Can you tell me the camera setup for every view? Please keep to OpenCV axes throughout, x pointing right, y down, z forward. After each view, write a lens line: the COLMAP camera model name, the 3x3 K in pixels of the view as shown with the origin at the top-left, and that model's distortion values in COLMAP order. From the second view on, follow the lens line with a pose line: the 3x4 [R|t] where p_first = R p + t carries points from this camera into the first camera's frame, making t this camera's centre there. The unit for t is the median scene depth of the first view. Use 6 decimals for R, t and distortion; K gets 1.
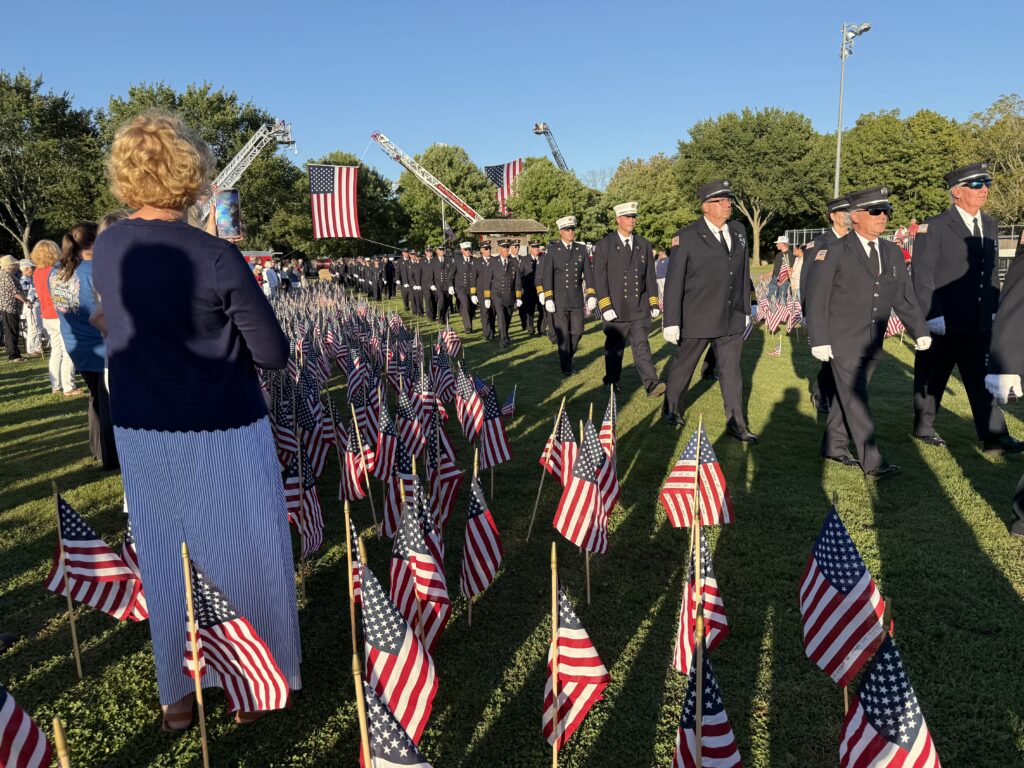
lens RADIAL K [[712.9, 0, 512.0], [0, 712.9, 384.0], [0, 0, 1]] dist [0.066400, -0.038971]
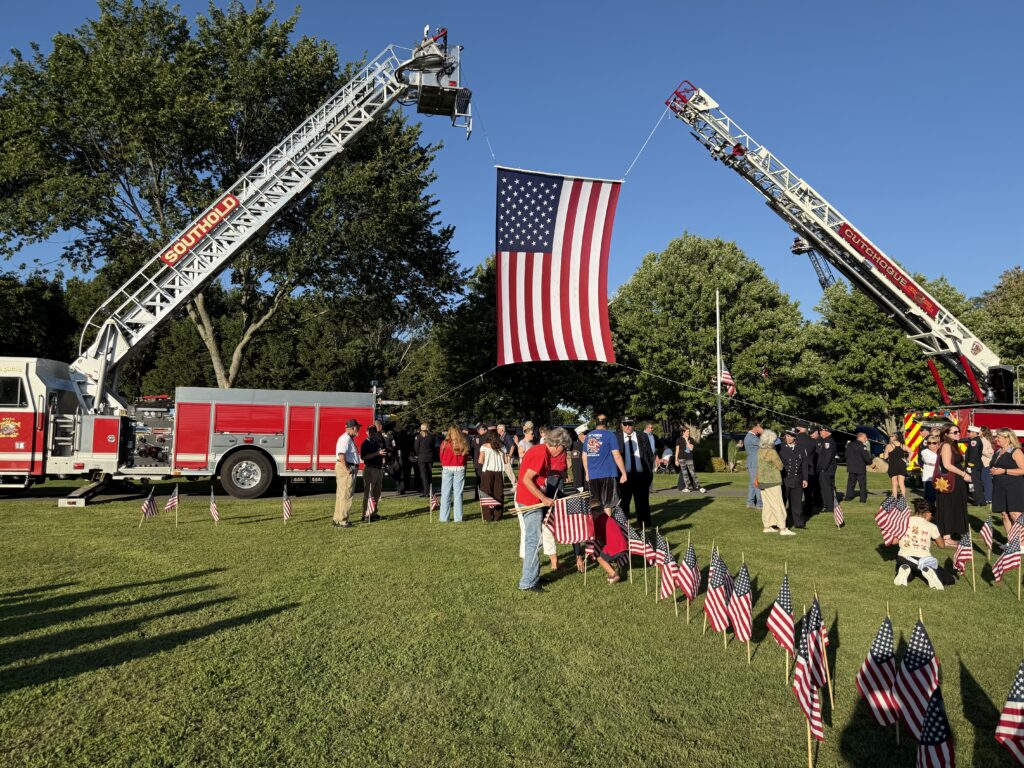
lens RADIAL K [[729.2, 0, 512.0], [0, 729.2, 384.0], [0, 0, 1]] dist [0.107090, -0.154218]
pose [[0.985286, 0.017533, -0.170009, -0.201946], [-0.058445, 0.969320, -0.238751, -0.105280], [0.160608, 0.245174, 0.956083, 0.646964]]
